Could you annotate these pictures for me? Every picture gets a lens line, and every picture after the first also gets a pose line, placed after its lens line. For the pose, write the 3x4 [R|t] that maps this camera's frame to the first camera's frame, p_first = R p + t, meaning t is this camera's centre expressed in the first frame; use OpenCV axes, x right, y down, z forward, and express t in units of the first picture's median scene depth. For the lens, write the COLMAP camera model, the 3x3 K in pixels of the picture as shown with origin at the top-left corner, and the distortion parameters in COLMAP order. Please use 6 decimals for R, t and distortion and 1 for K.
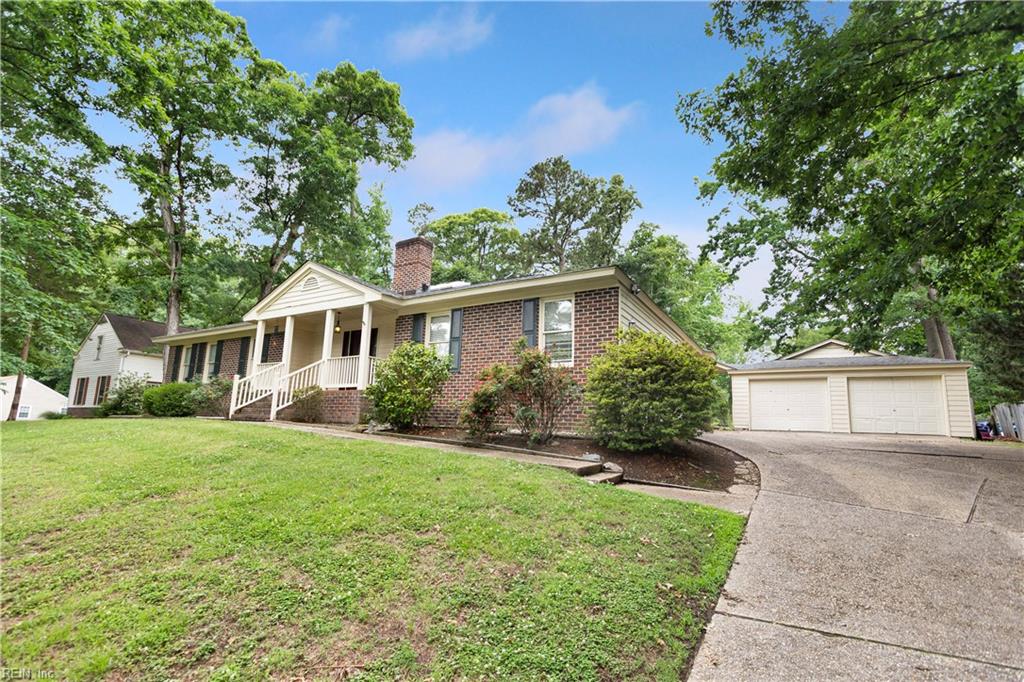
lens RADIAL K [[479.1, 0, 511.9], [0, 479.1, 324.8], [0, 0, 1]] dist [0.008046, 0.000091]
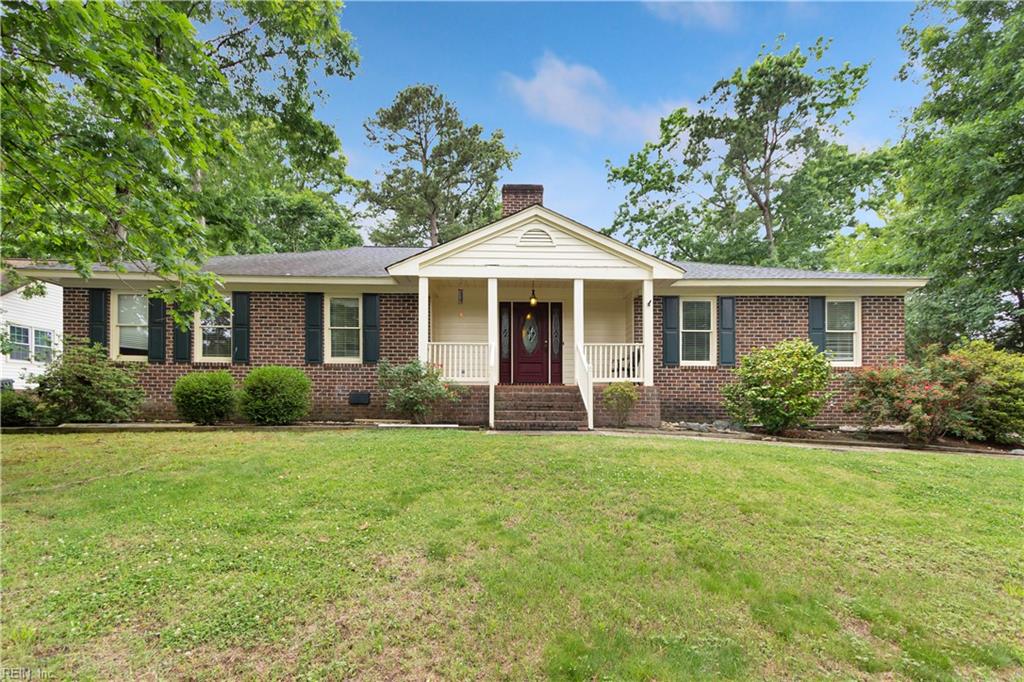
lens RADIAL K [[479.1, 0, 511.9], [0, 479.1, 324.8], [0, 0, 1]] dist [0.008046, 0.000091]
pose [[0.820305, 0.084420, 0.565662, -0.885835], [-0.075775, 0.996369, -0.038814, 0.077775], [-0.566885, -0.011023, 0.823723, 0.446171]]
